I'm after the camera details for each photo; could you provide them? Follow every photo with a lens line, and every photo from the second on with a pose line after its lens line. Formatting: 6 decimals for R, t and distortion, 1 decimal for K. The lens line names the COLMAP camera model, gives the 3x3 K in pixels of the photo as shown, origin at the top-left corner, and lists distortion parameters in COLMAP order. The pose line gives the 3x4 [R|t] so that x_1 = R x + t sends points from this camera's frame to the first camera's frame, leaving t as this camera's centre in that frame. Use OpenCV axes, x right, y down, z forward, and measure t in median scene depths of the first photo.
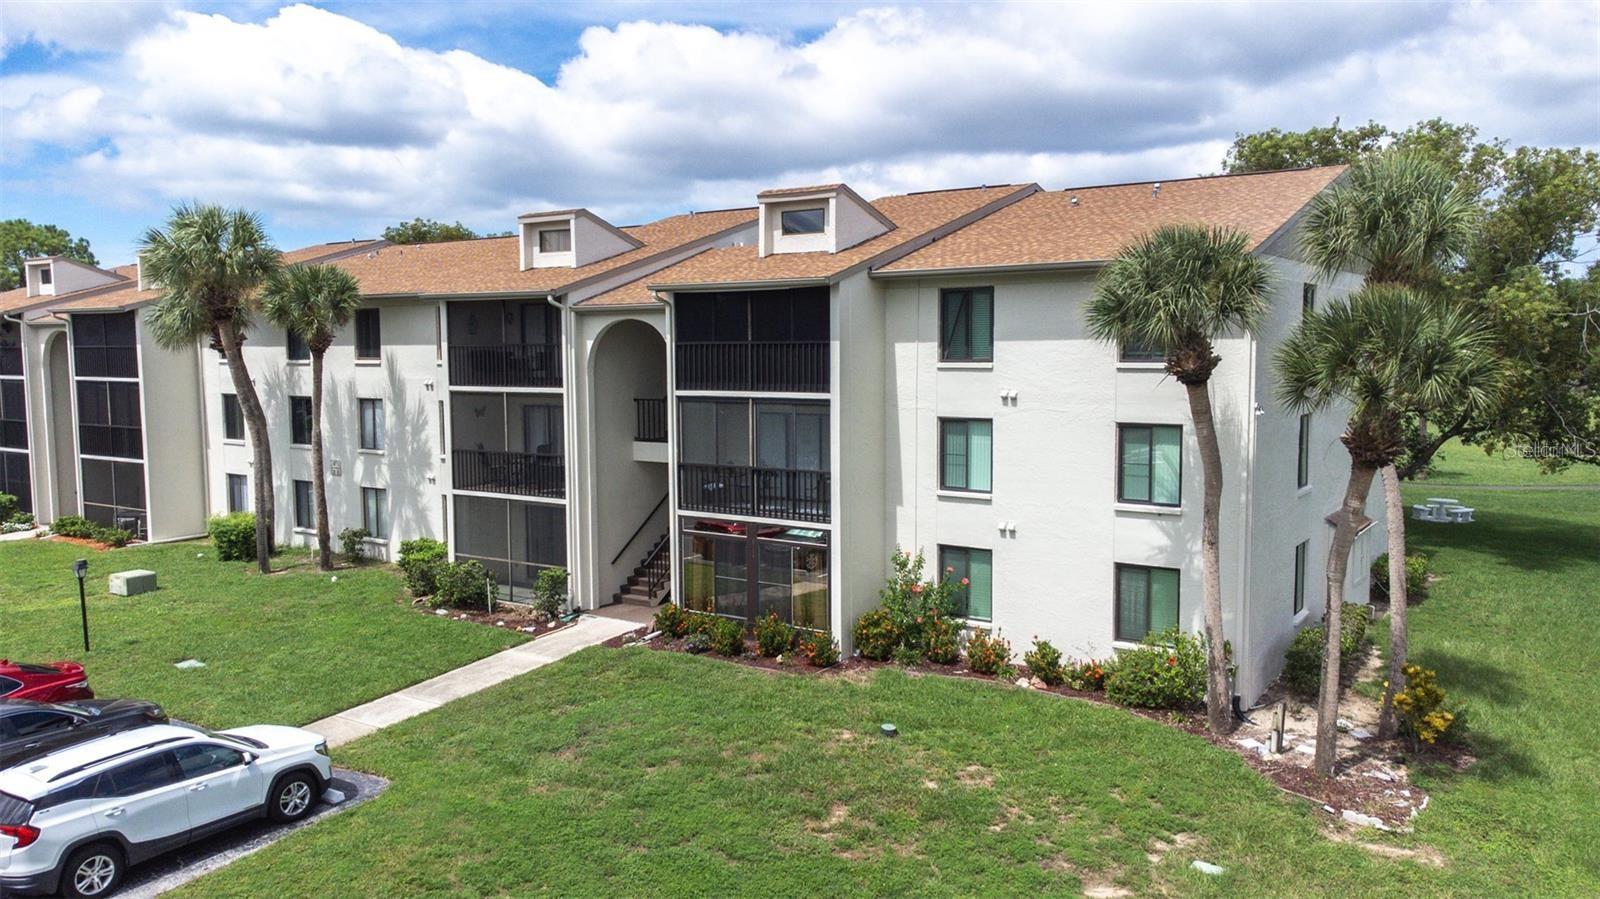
lens RADIAL K [[1132.0, 0, 792.9], [0, 1132.0, 428.1], [0, 0, 1]] dist [0.007301, 0.001609]
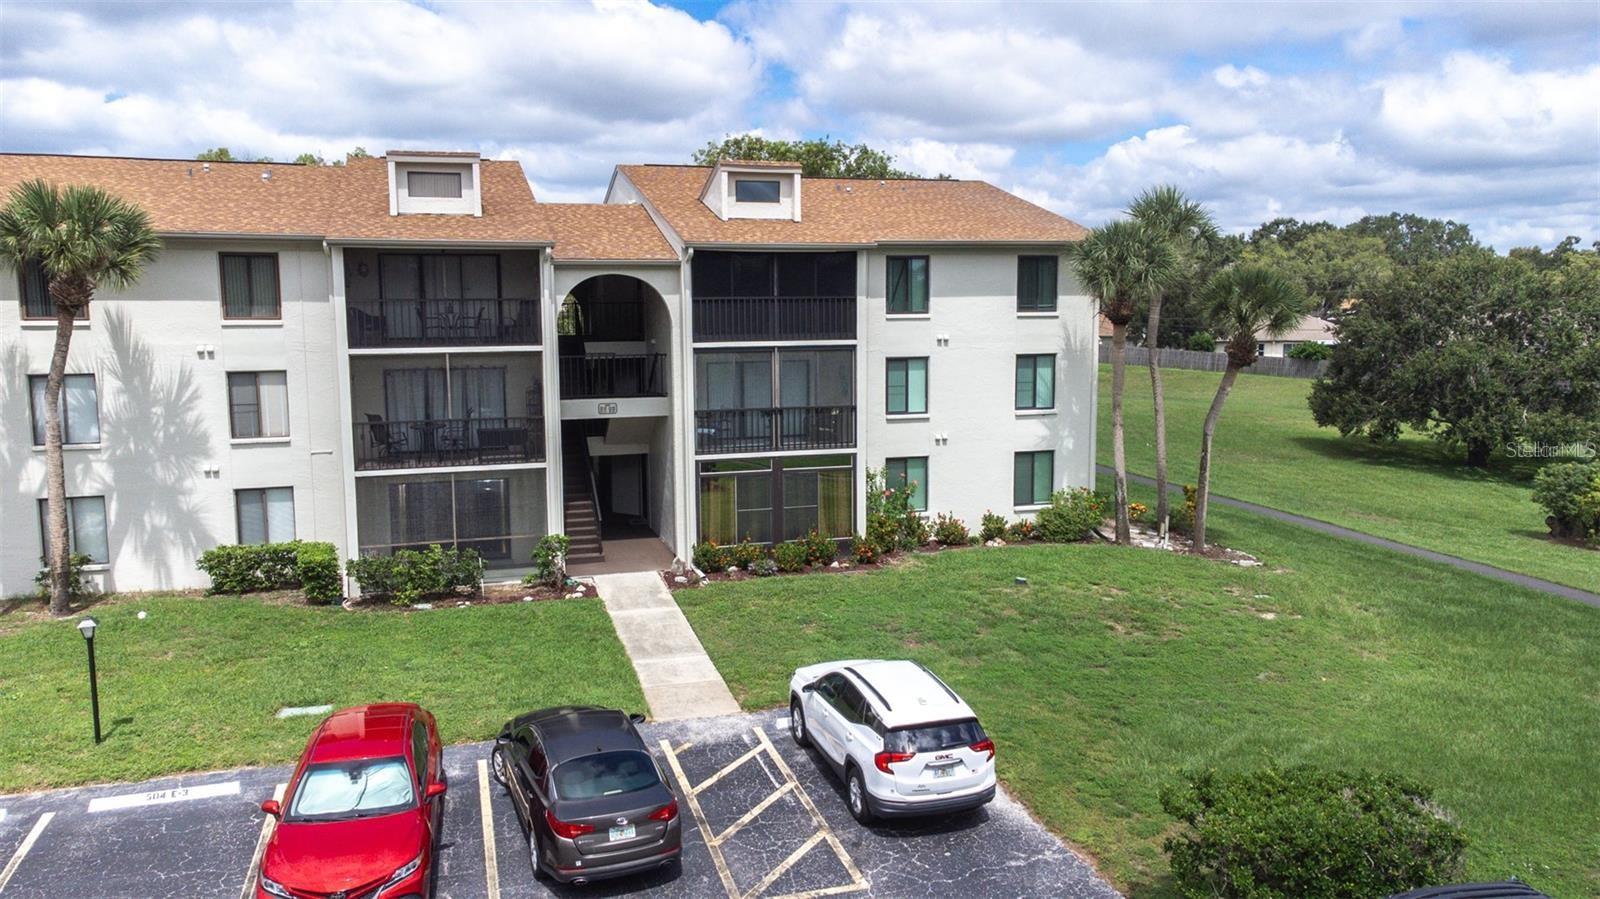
lens RADIAL K [[1132.0, 0, 792.9], [0, 1132.0, 428.1], [0, 0, 1]] dist [0.007301, 0.001609]
pose [[0.657849, -0.083512, 0.748505, -0.897478], [0.055527, 0.996507, 0.062380, -0.015601], [-0.751100, 0.000525, 0.660188, 0.241556]]
